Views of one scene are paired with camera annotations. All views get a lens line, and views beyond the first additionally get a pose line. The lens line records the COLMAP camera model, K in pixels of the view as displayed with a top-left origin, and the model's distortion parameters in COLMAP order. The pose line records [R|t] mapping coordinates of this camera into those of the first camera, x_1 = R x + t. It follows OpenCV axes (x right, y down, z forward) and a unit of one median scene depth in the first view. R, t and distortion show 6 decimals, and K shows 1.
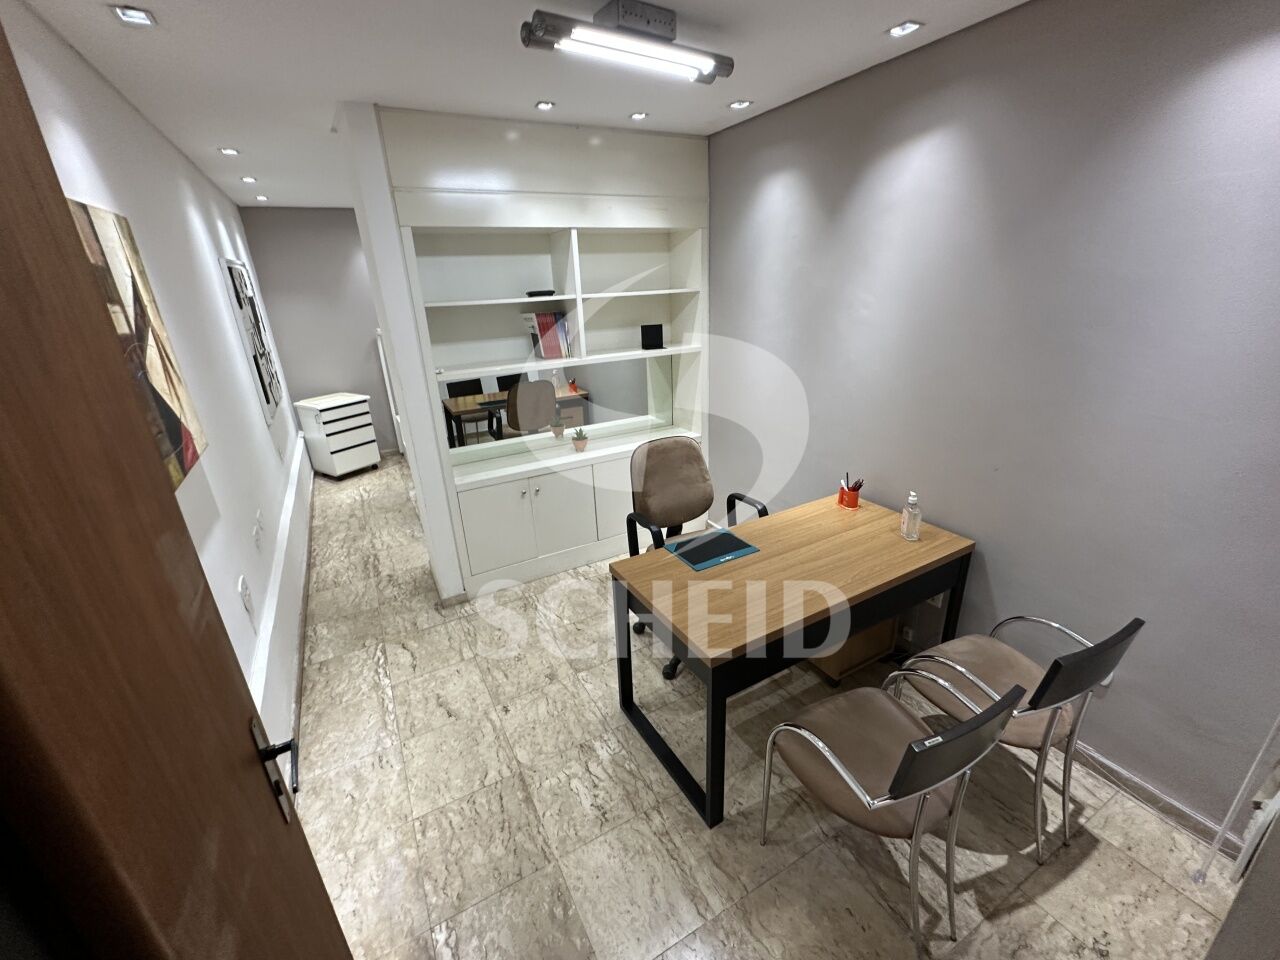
lens RADIAL K [[520.1, 0, 633.3], [0, 520.1, 479.4], [0, 0, 1]] dist [0.002970, 0.000497]
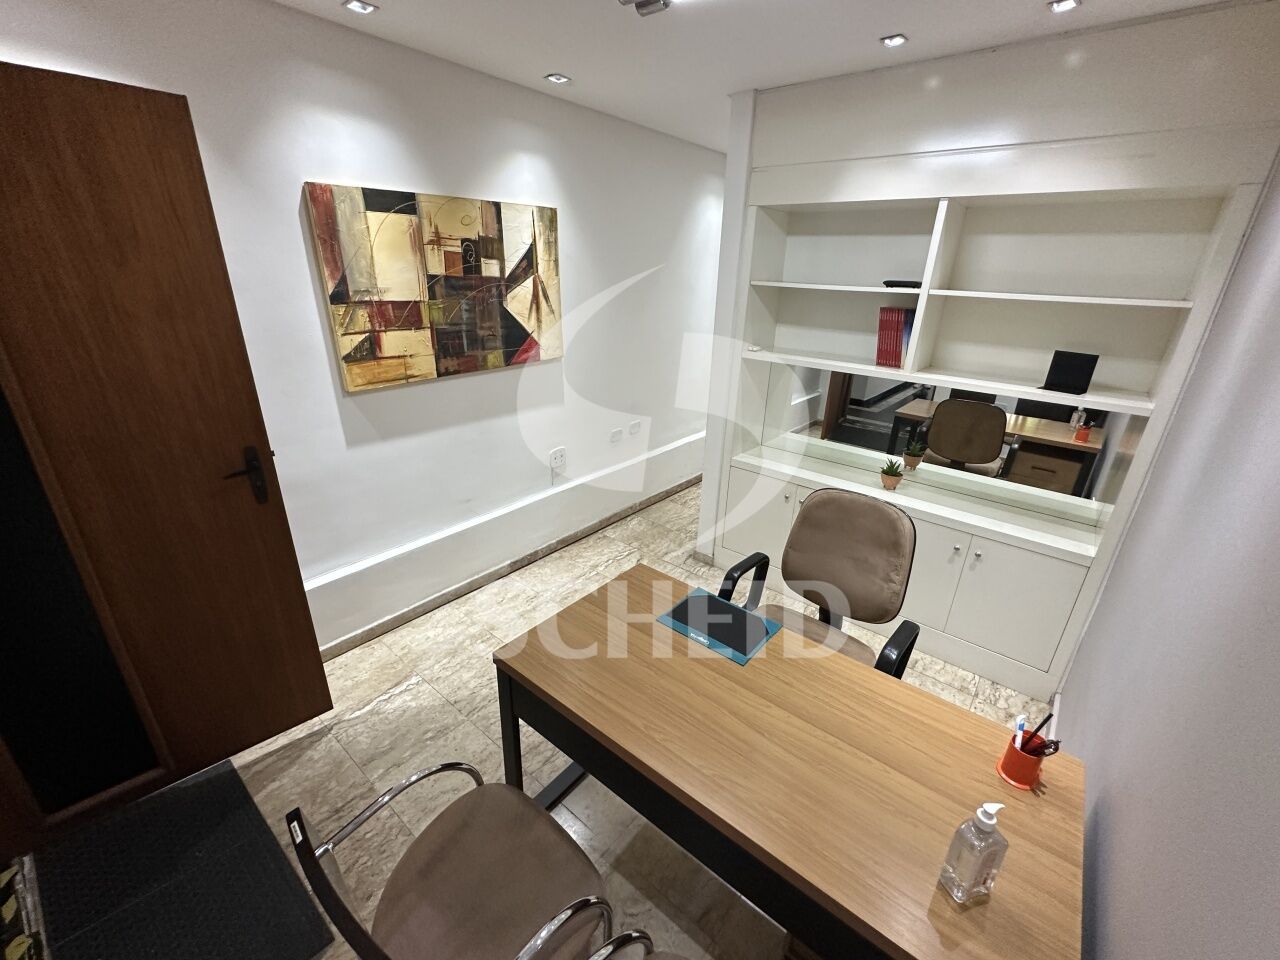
lens RADIAL K [[520.1, 0, 642.3], [0, 520.1, 479.6], [0, 0, 1]] dist [0.002970, 0.000497]
pose [[0.390600, 0.398777, -0.829704, 0.476998], [-0.374926, 0.892076, 0.252251, -0.149410], [0.840751, 0.212548, 0.497957, 0.348163]]
